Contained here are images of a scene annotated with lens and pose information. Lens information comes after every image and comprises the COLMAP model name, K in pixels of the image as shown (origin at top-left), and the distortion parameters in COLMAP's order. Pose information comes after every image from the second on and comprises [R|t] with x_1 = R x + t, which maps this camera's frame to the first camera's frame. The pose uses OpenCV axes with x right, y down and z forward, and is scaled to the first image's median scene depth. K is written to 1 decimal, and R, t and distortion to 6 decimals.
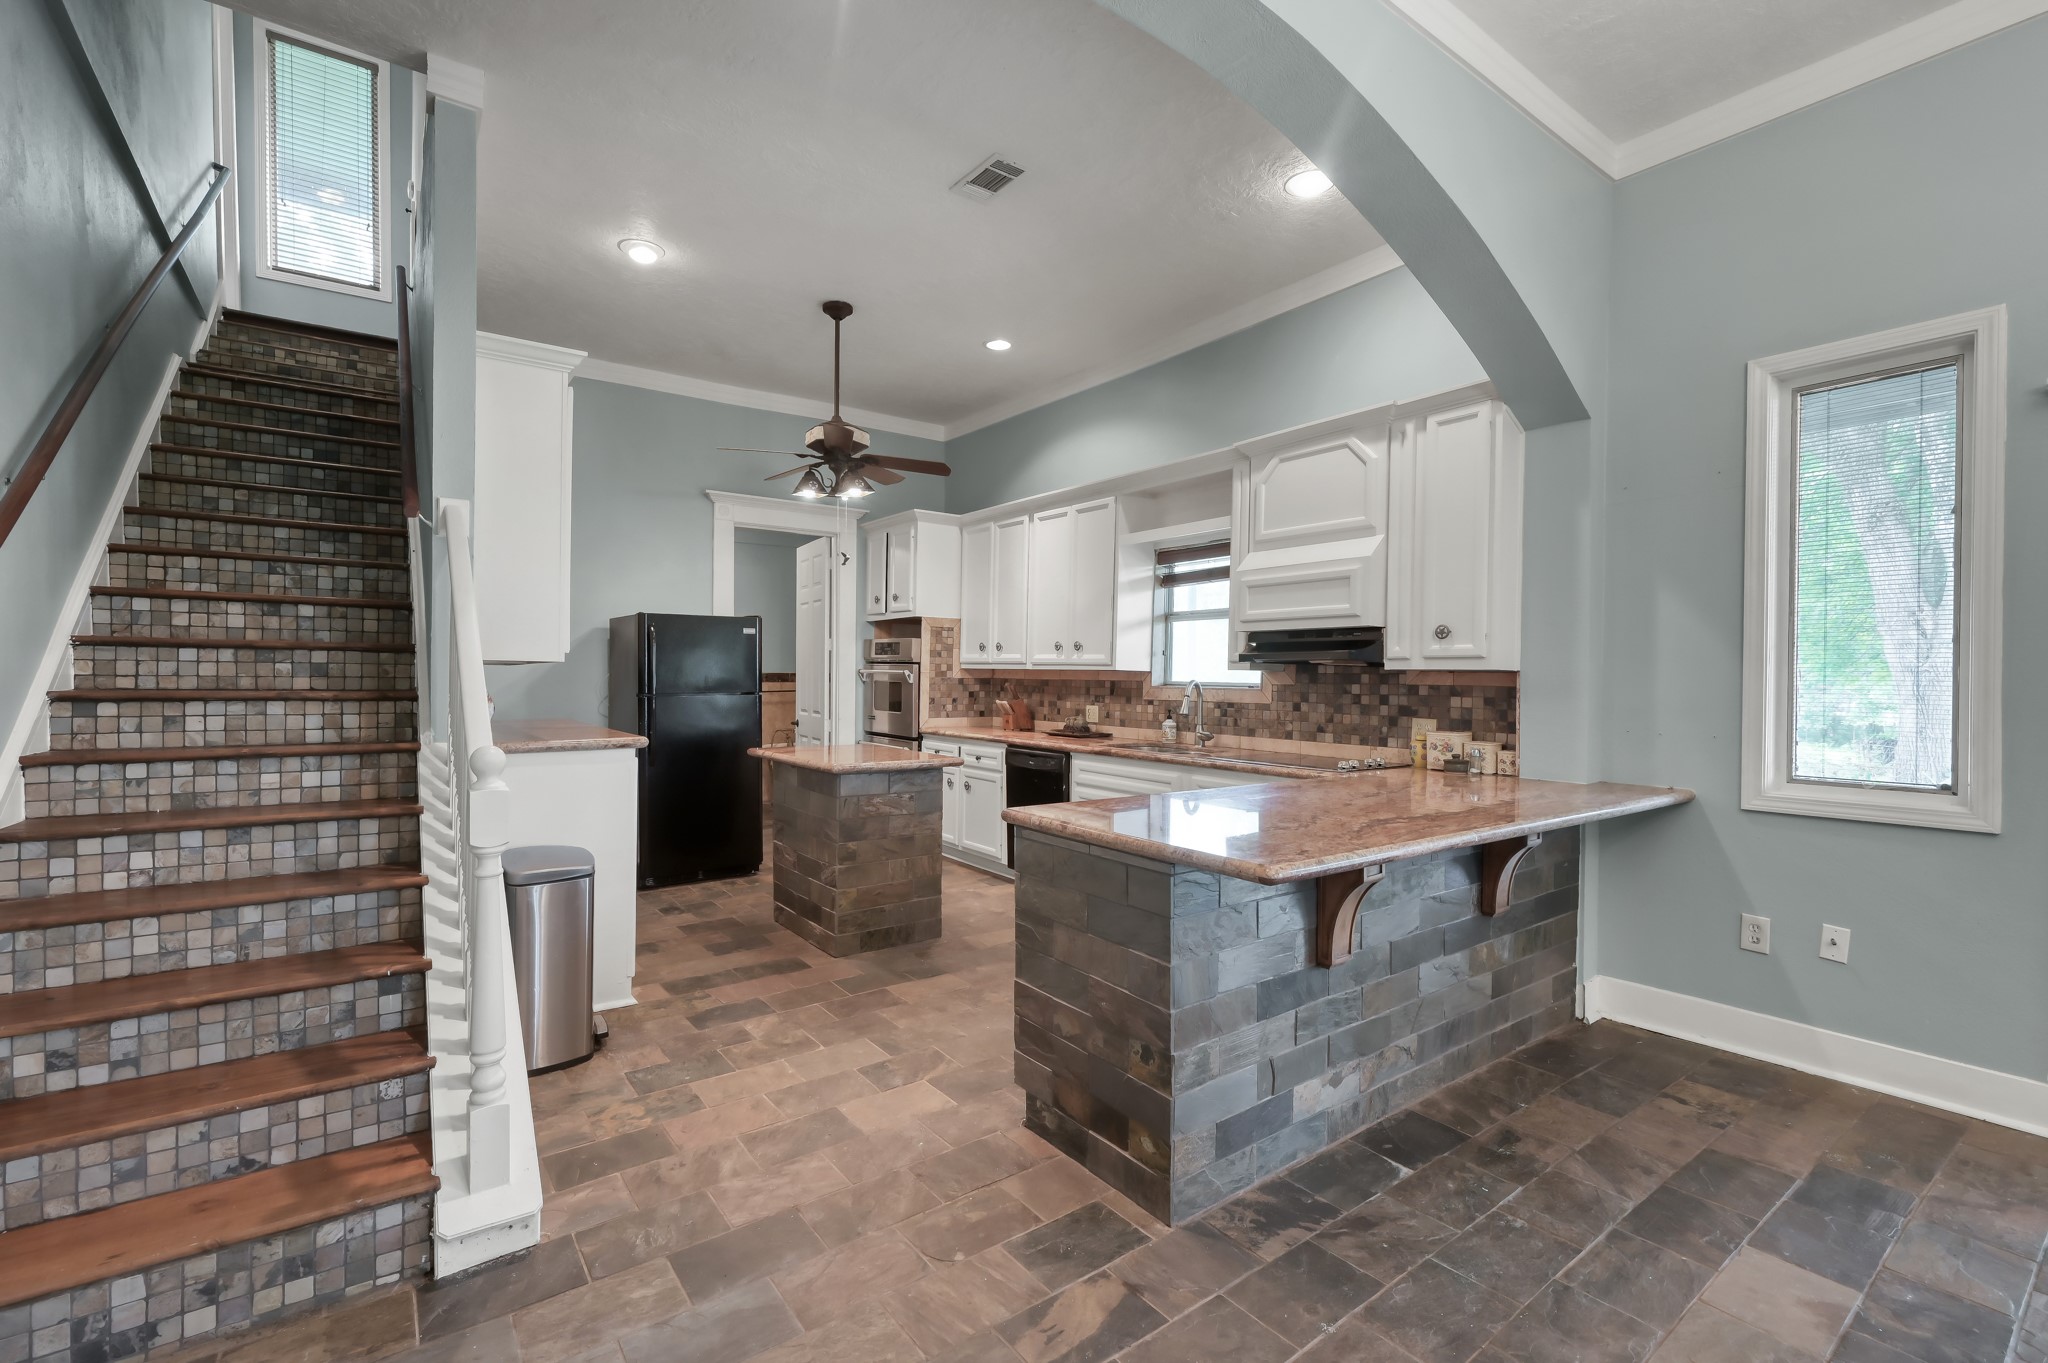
lens RADIAL K [[887.2, 0, 1028.0], [0, 887.2, 688.9], [0, 0, 1]] dist [-0.004377, 0.000058]
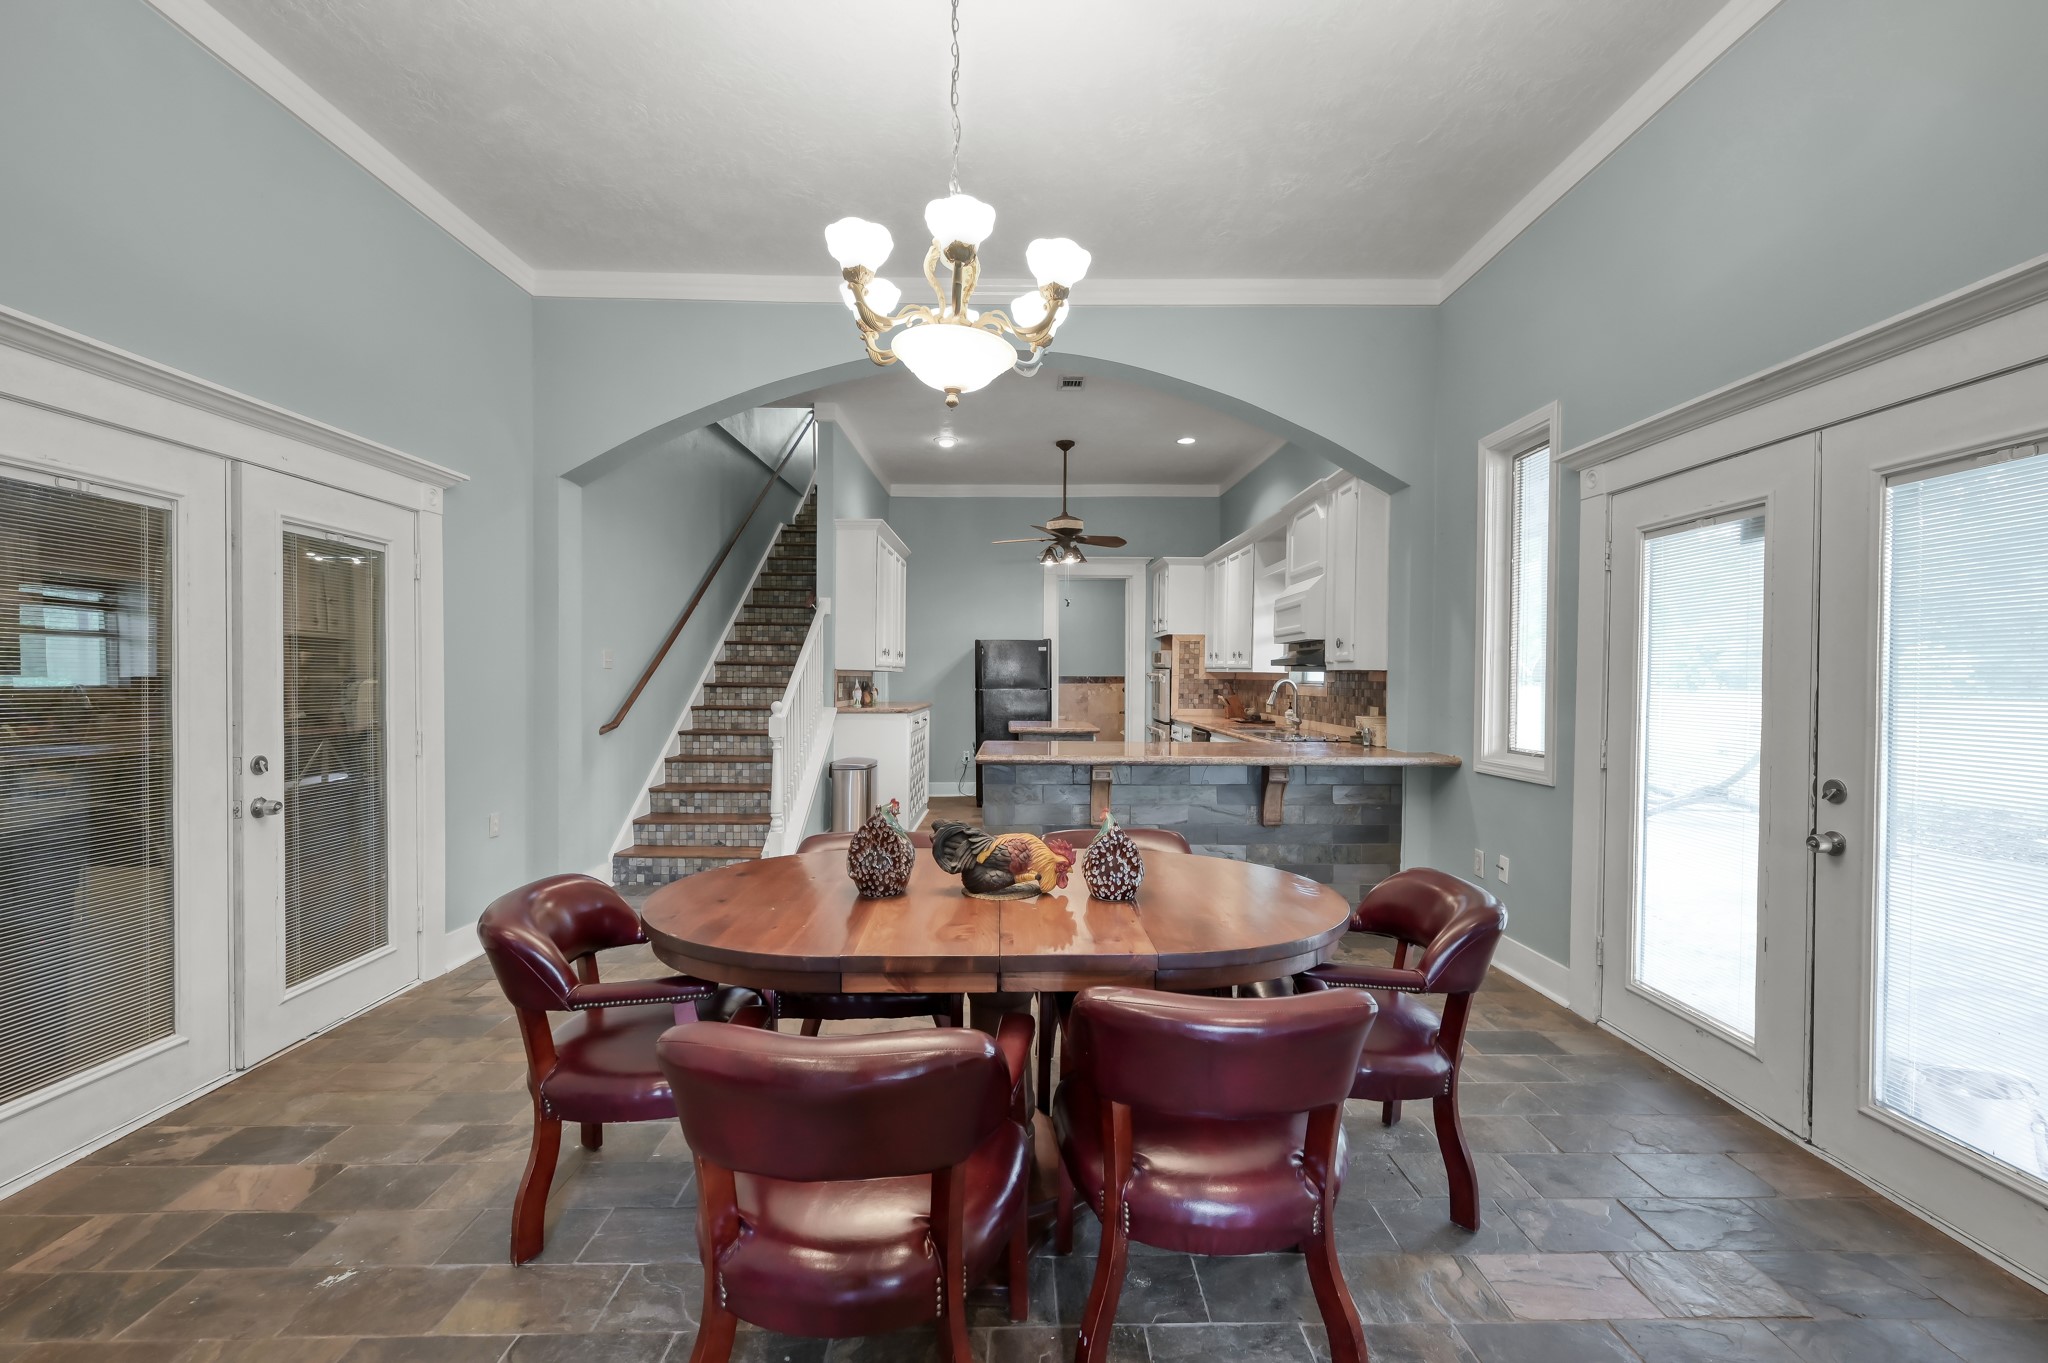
lens RADIAL K [[887.2, 0, 1034.5], [0, 887.2, 685.2], [0, 0, 1]] dist [-0.004377, 0.000058]
pose [[0.815378, 0.001248, -0.578928, 0.790738], [-0.007223, 0.999942, -0.008017, 0.015097], [0.578884, 0.010719, 0.815339, -0.377951]]
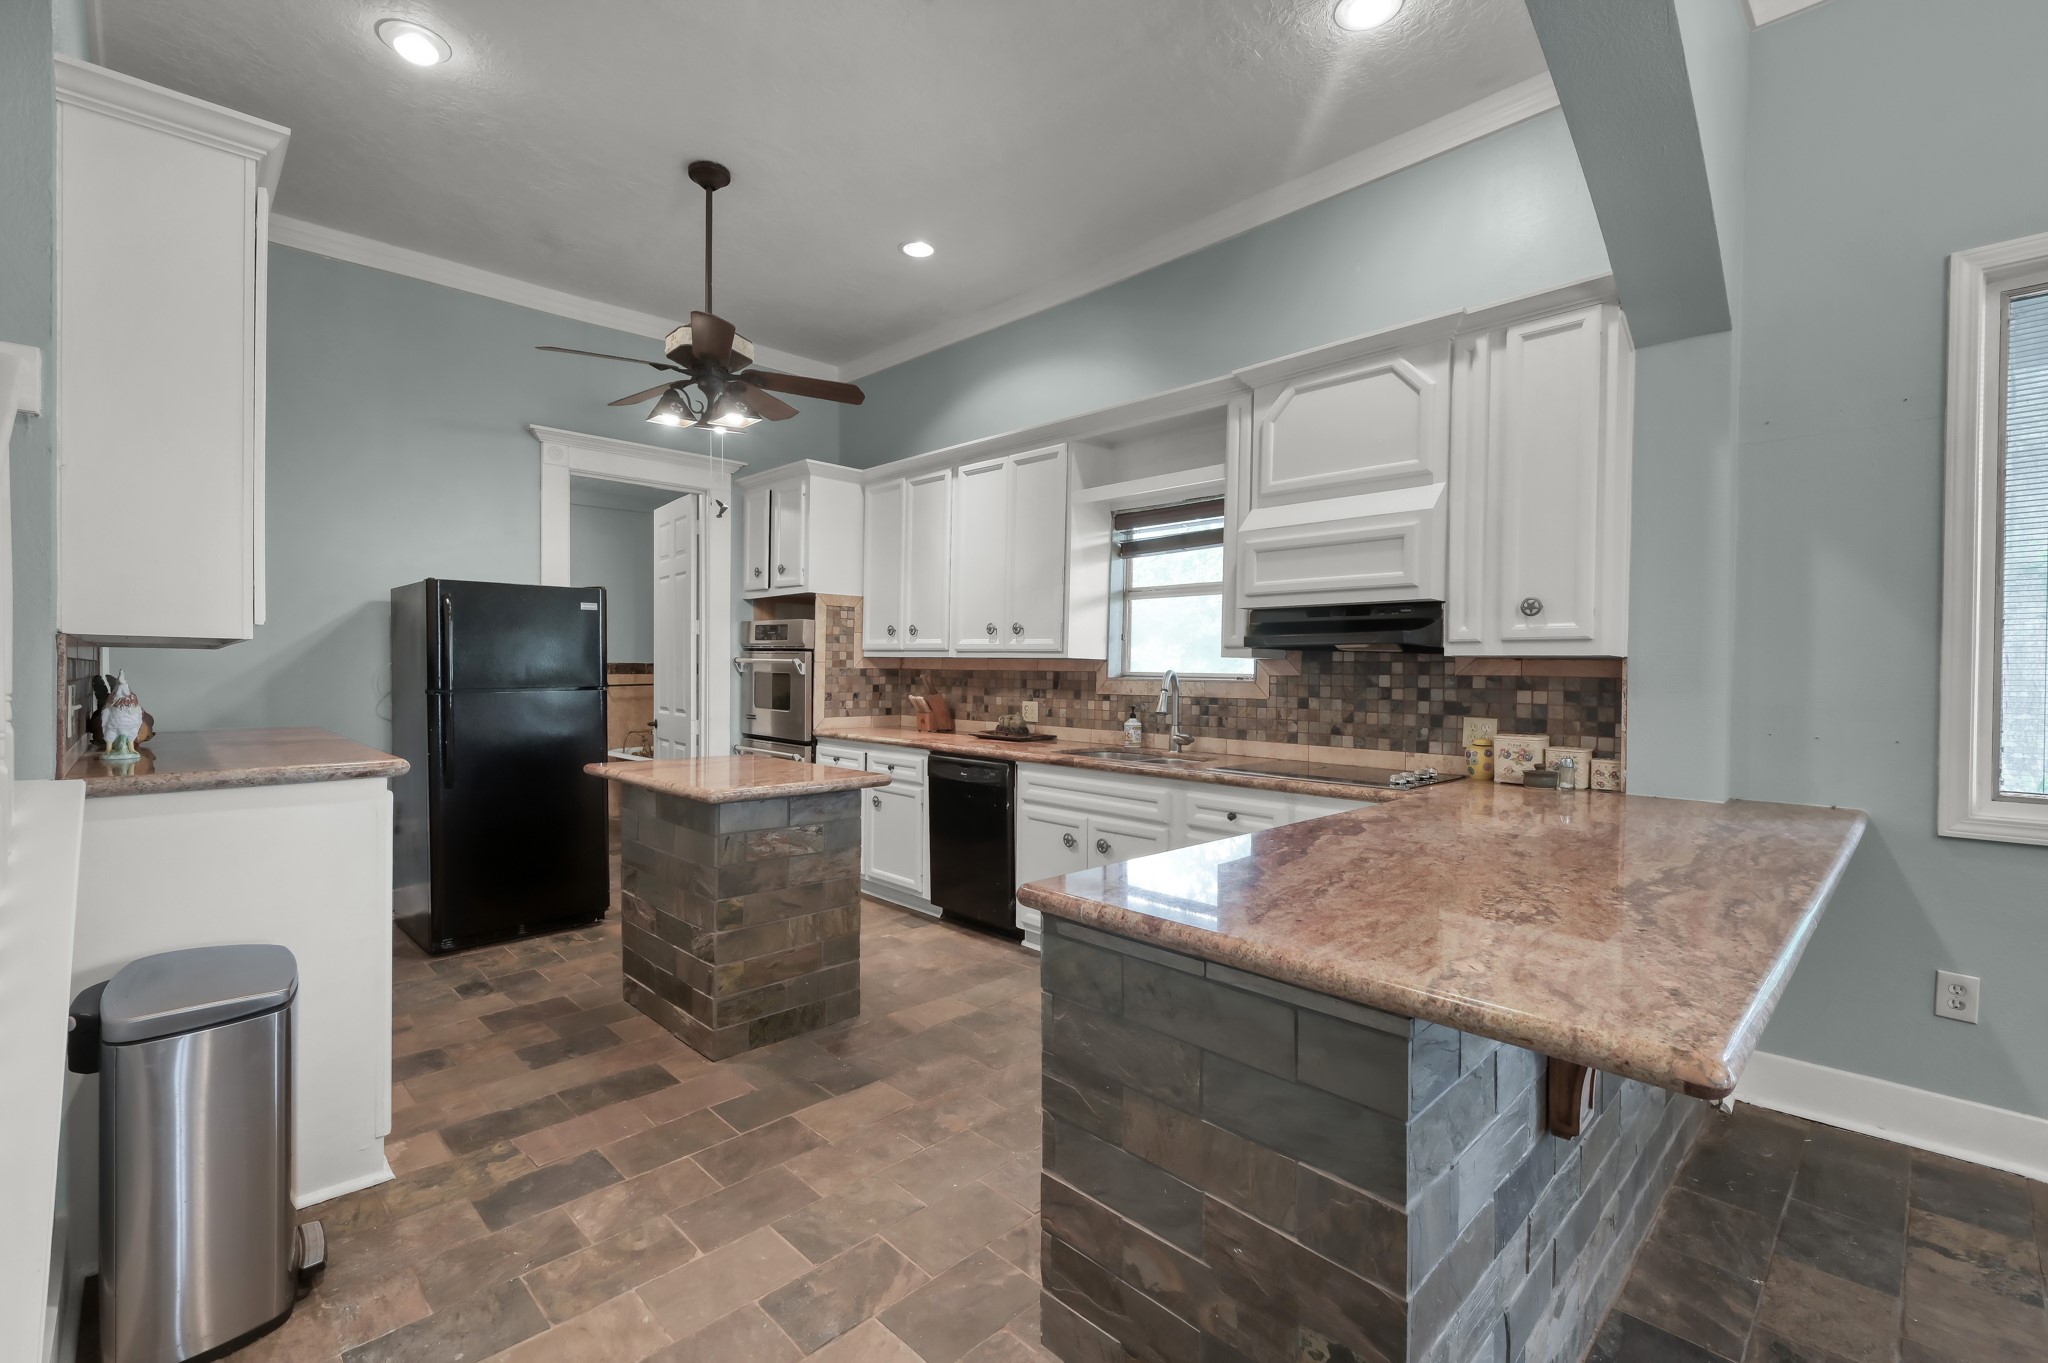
lens RADIAL K [[887.2, 0, 1026.9], [0, 887.2, 687.7], [0, 0, 1]] dist [-0.004377, 0.000058]
pose [[0.989923, -0.002987, 0.141574, -0.068554], [0.001921, 0.999969, 0.007670, -0.000489], [-0.141592, -0.007321, 0.989898, 0.265398]]
